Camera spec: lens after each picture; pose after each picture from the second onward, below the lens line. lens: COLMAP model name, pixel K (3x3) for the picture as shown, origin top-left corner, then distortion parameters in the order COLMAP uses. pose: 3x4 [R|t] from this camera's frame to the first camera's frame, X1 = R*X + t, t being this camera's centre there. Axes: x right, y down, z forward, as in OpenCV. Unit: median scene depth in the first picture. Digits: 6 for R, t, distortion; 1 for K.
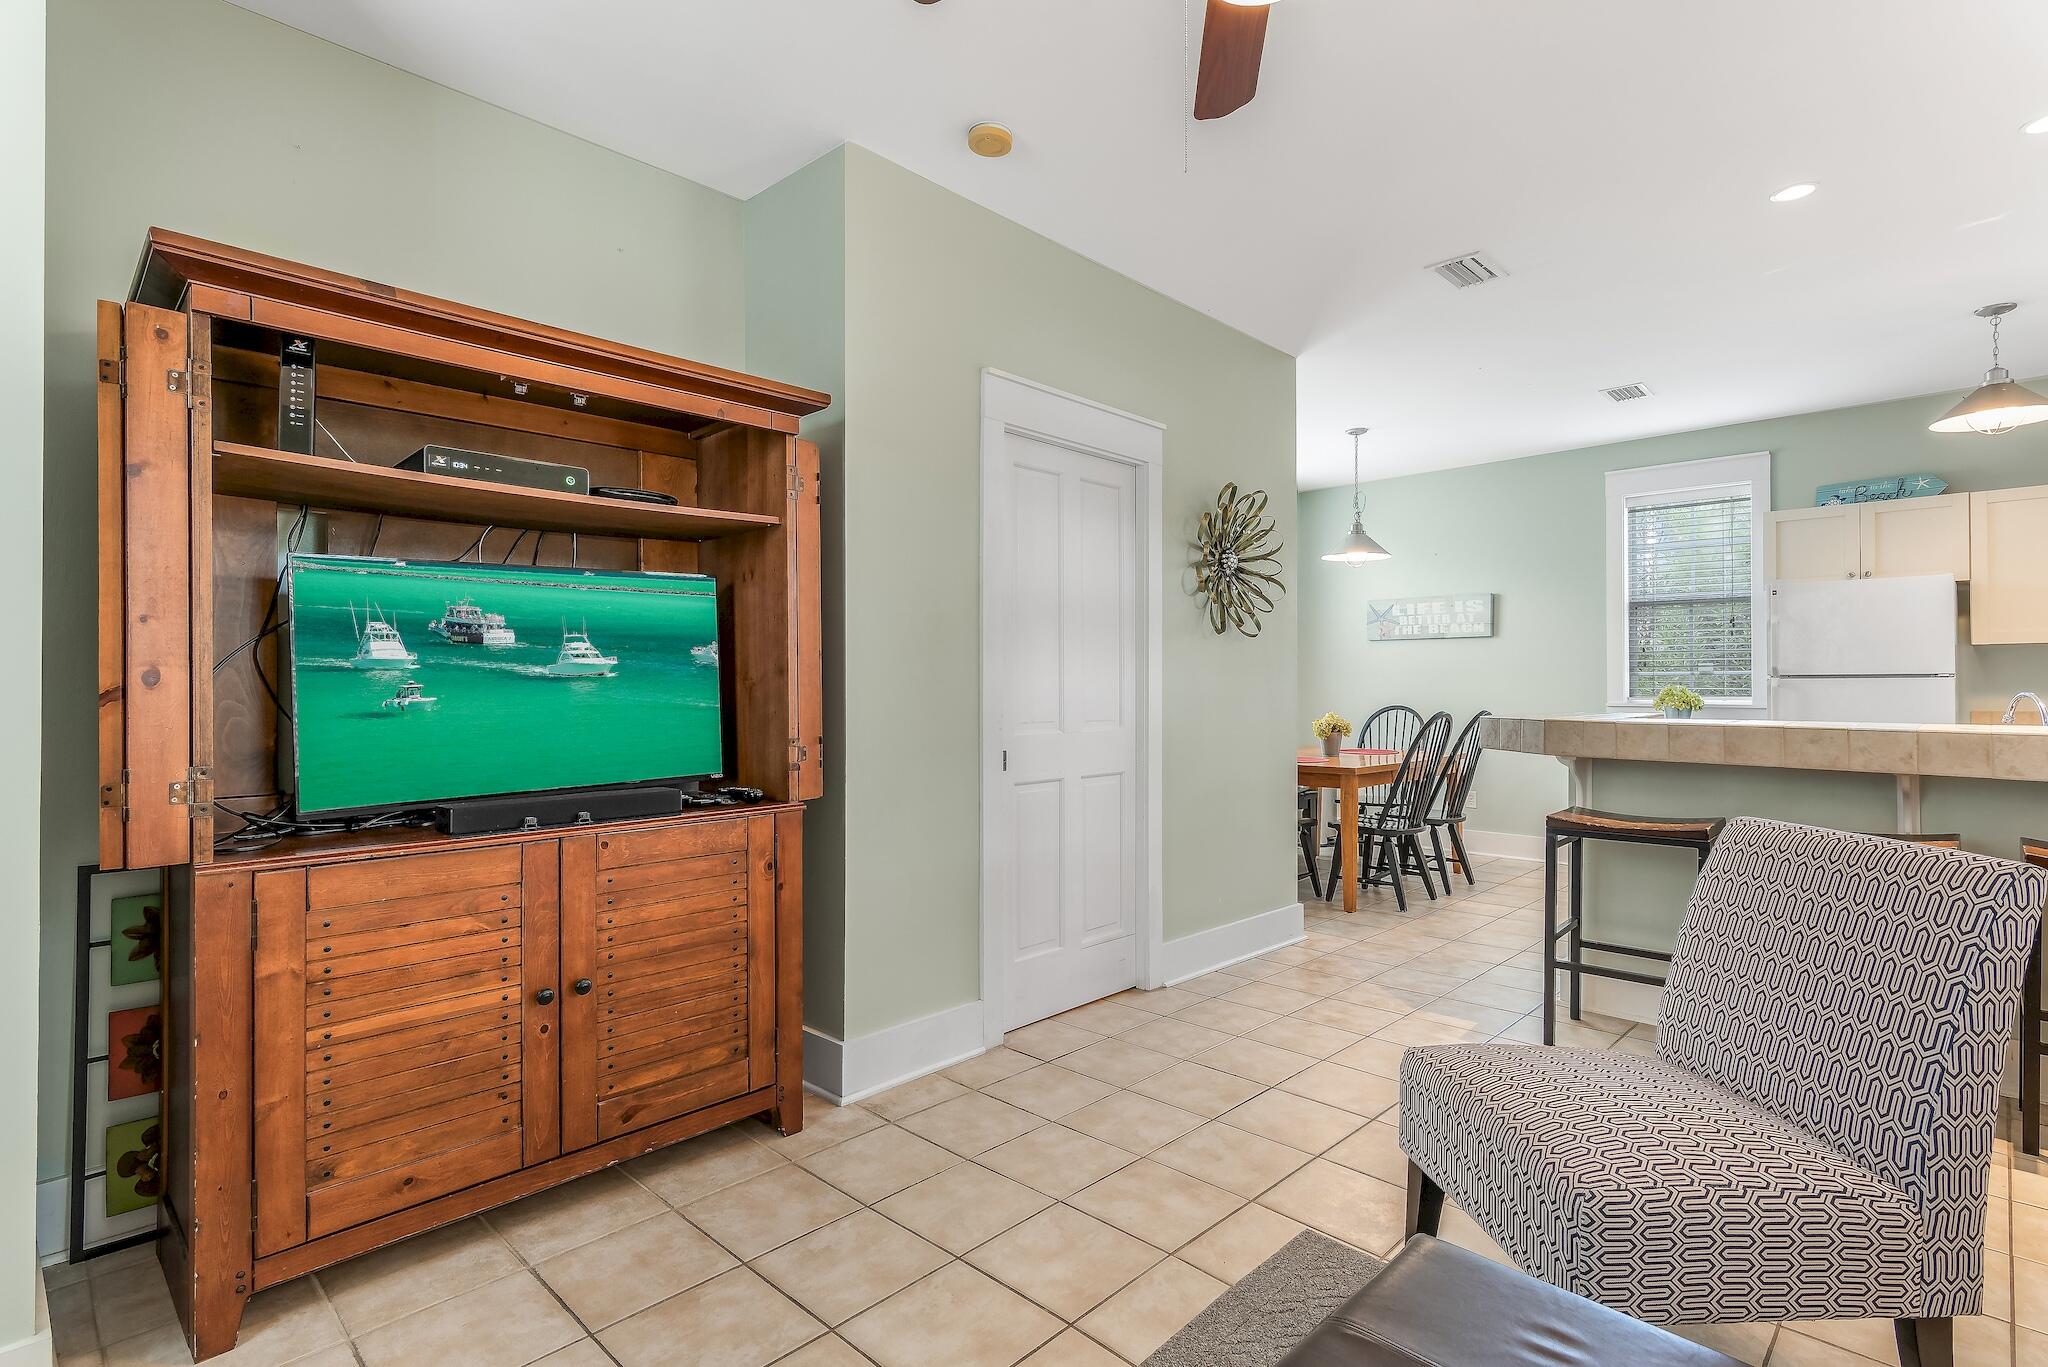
lens RADIAL K [[1012.0, 0, 1012.3], [0, 1012.0, 682.8], [0, 0, 1]] dist [0.006904, -0.001699]
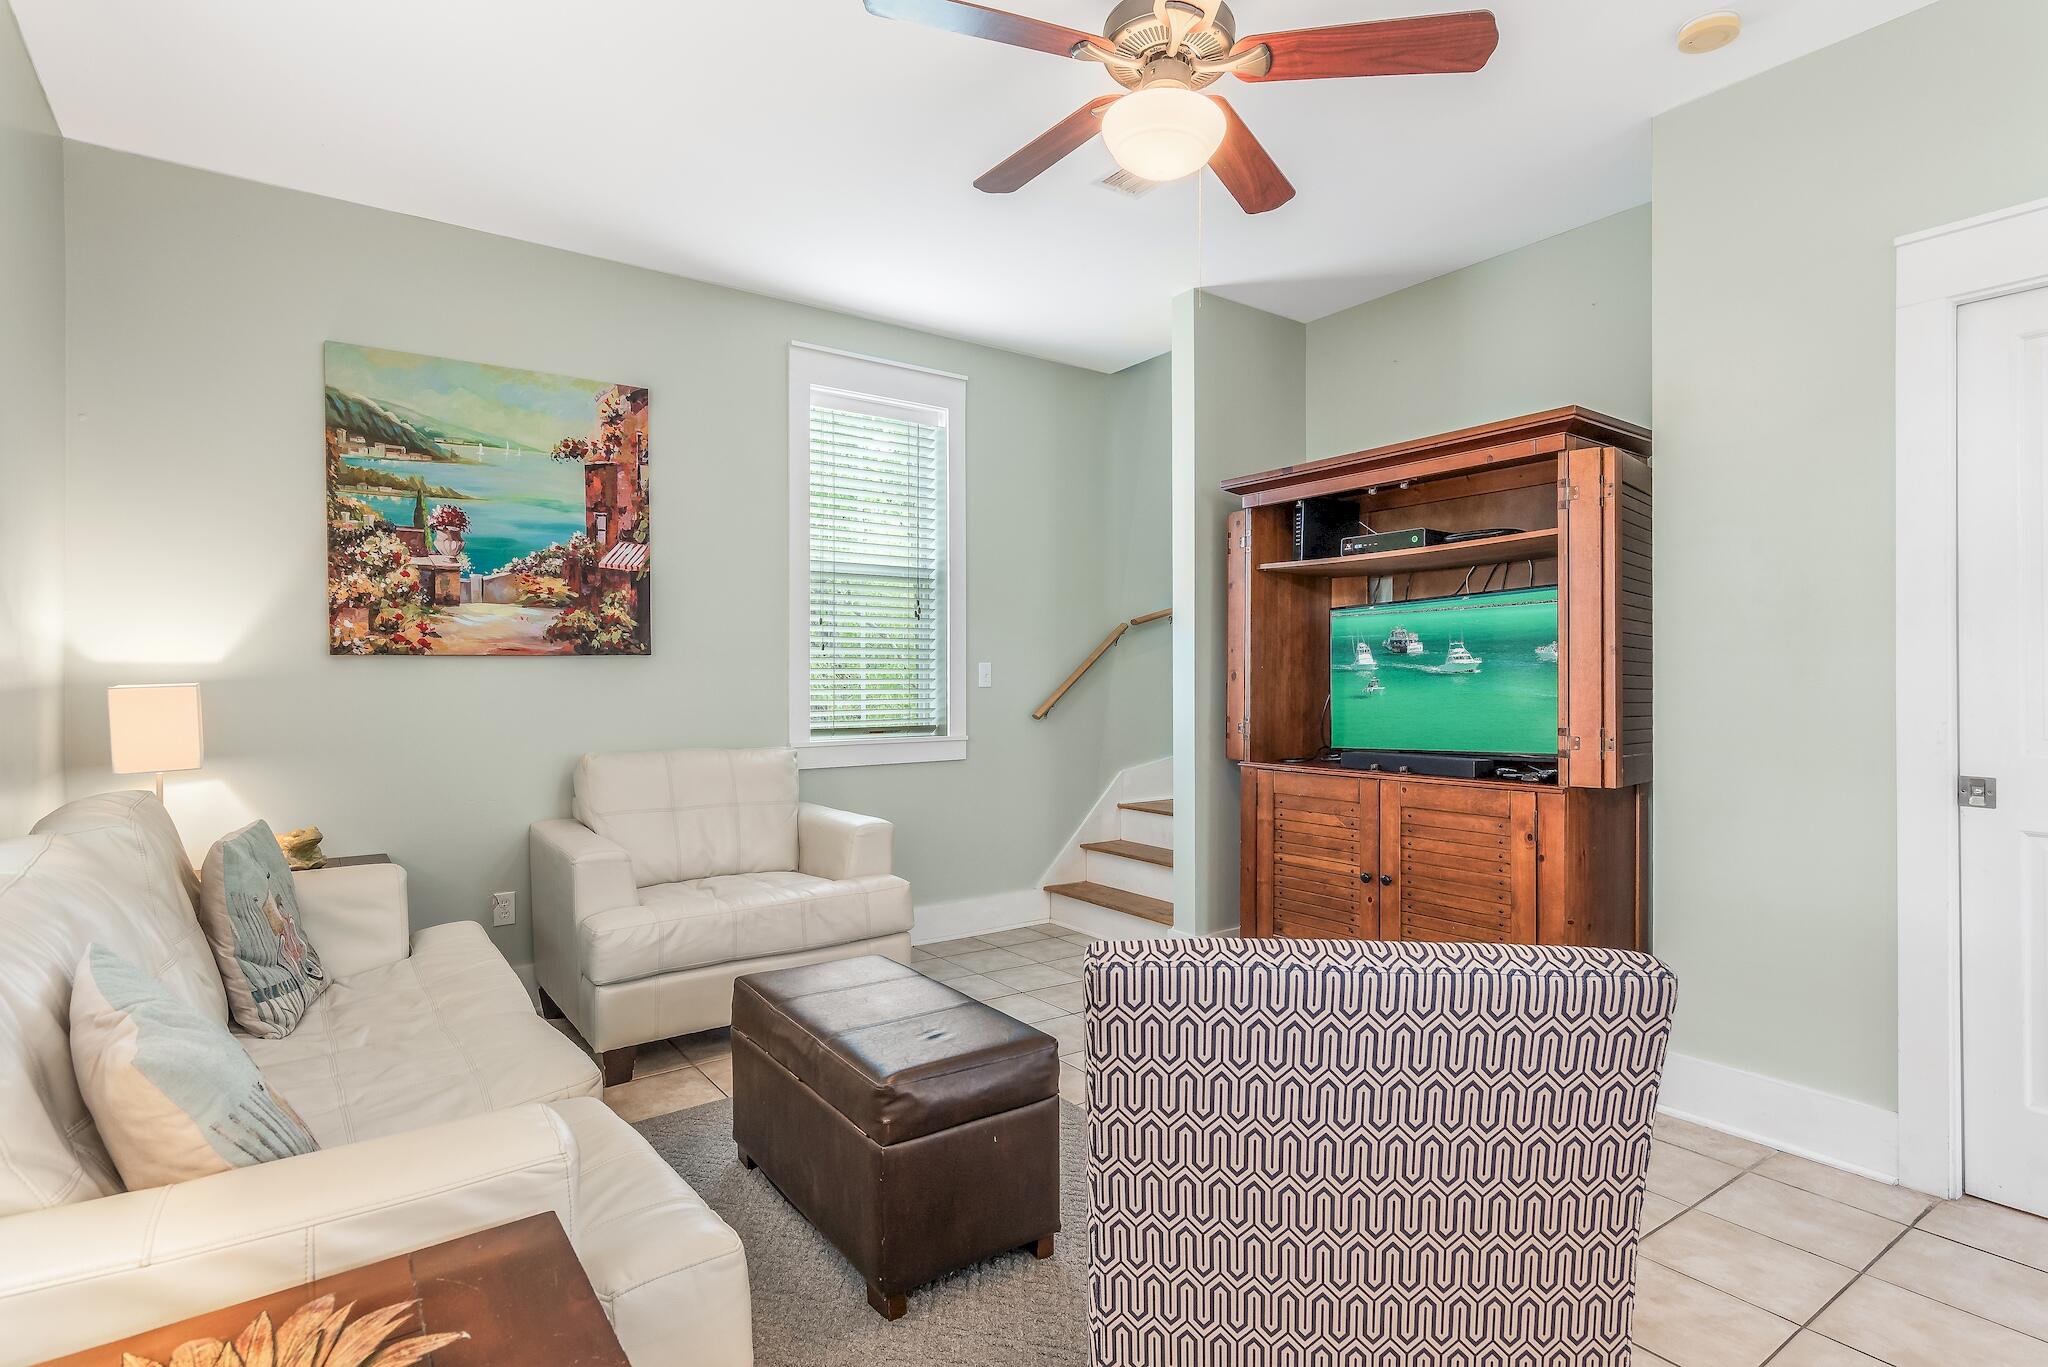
lens RADIAL K [[1012.0, 0, 1025.2], [0, 1012.0, 687.7], [0, 0, 1]] dist [0.006904, -0.001699]
pose [[-0.179925, 0.008013, -0.983648, 0.884396], [0.003298, 0.999966, 0.007543, 0.000716], [0.983675, -0.001887, -0.179946, 0.573387]]
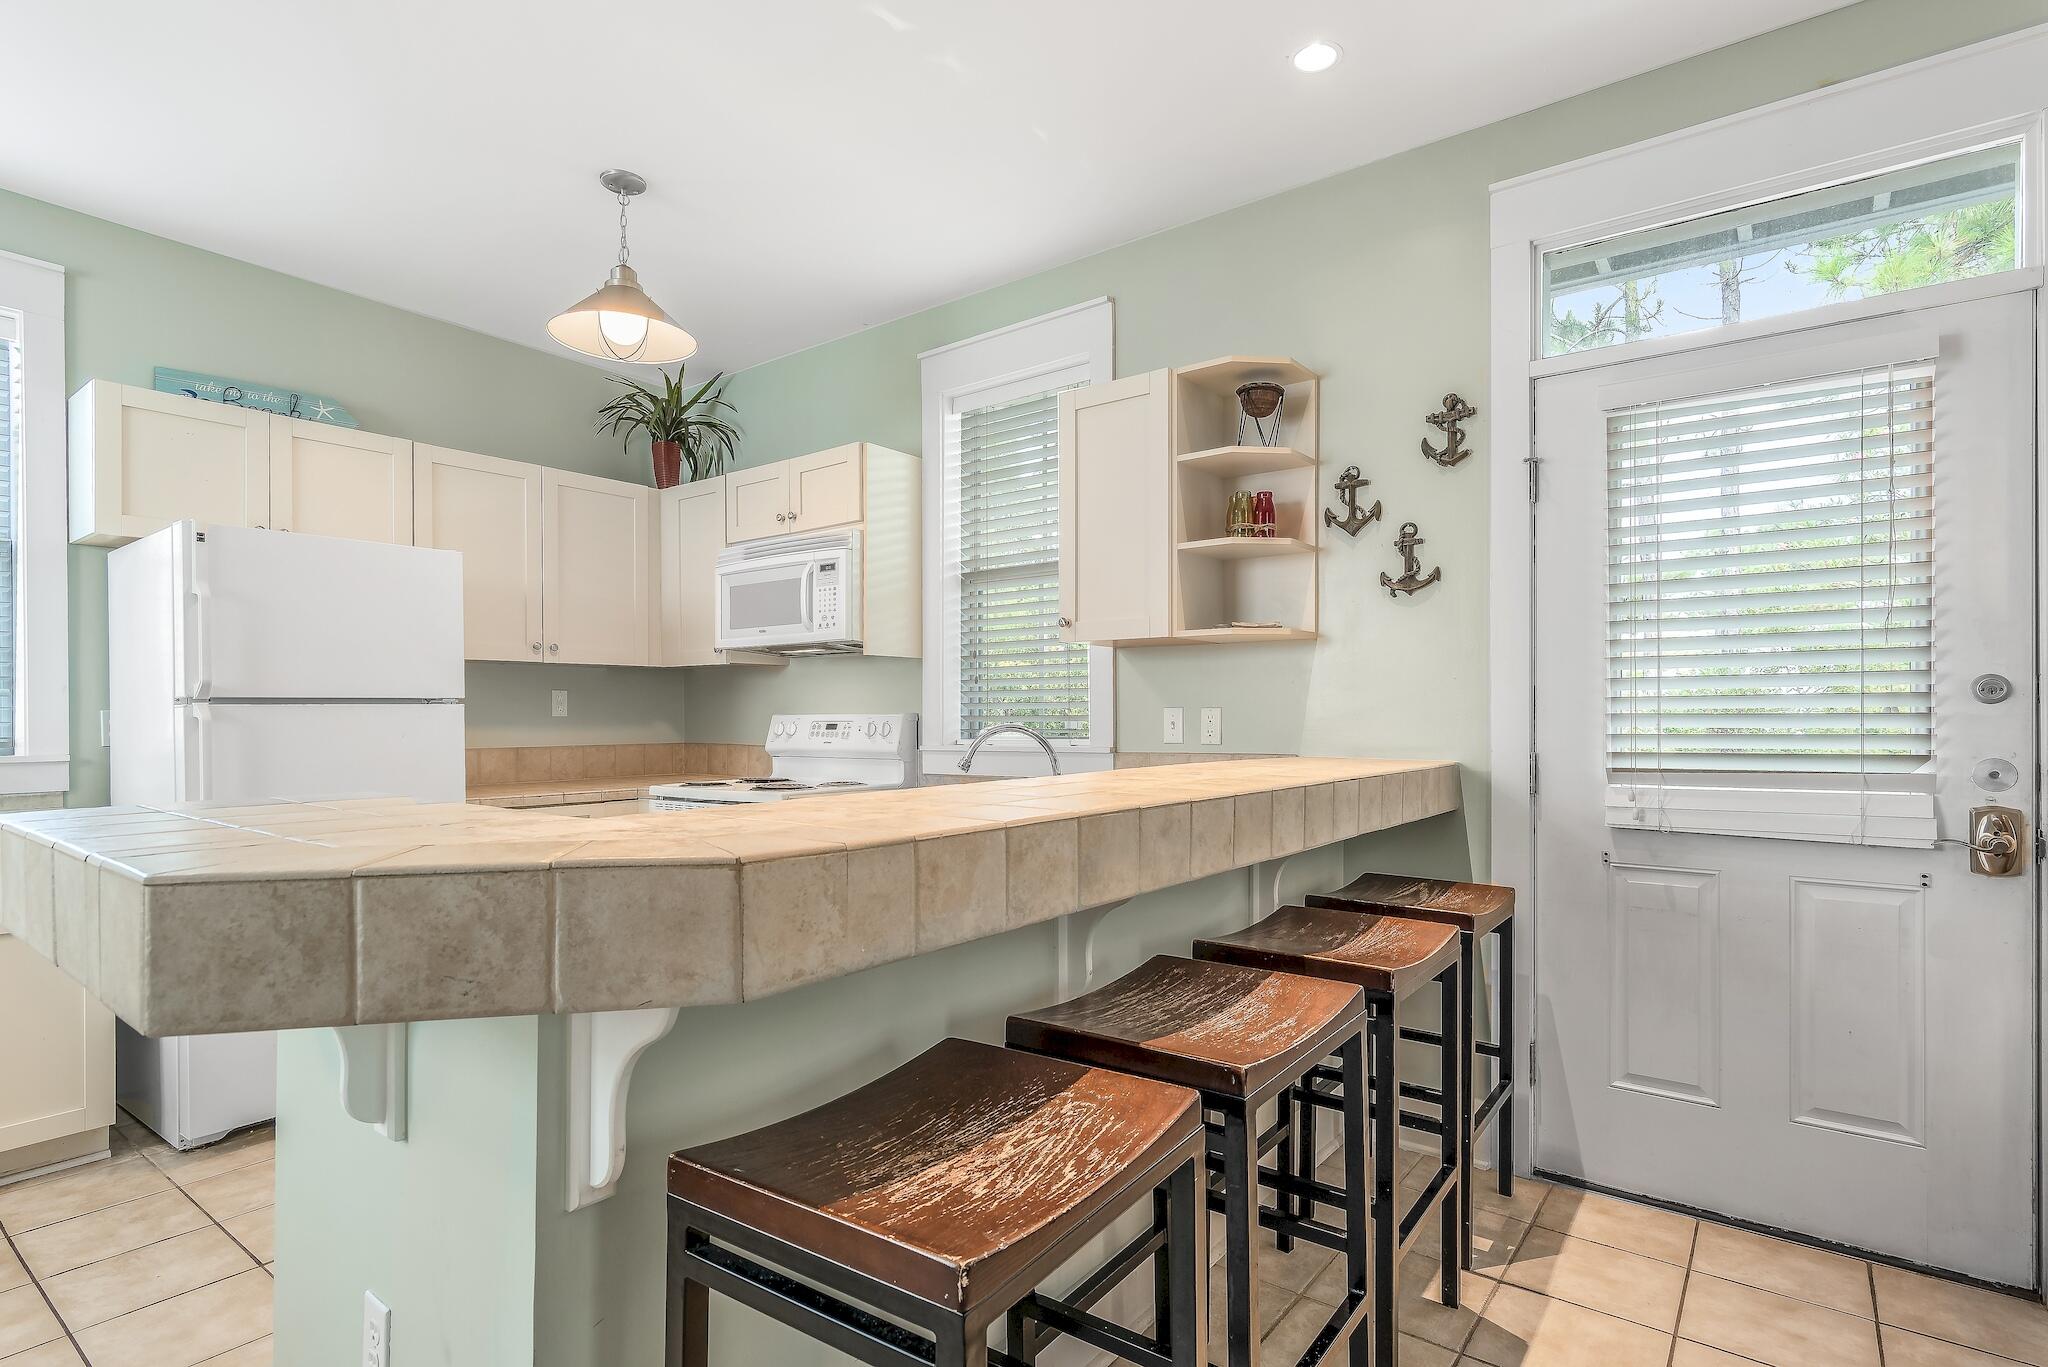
lens RADIAL K [[1012.0, 0, 1014.8], [0, 1012.0, 716.1], [0, 0, 1]] dist [0.006904, -0.001699]
pose [[-0.120018, -0.000190, 0.992772, 0.336470], [-0.002416, 0.999997, -0.000101, 0.003521], [-0.992769, -0.002411, -0.120018, 1.167803]]
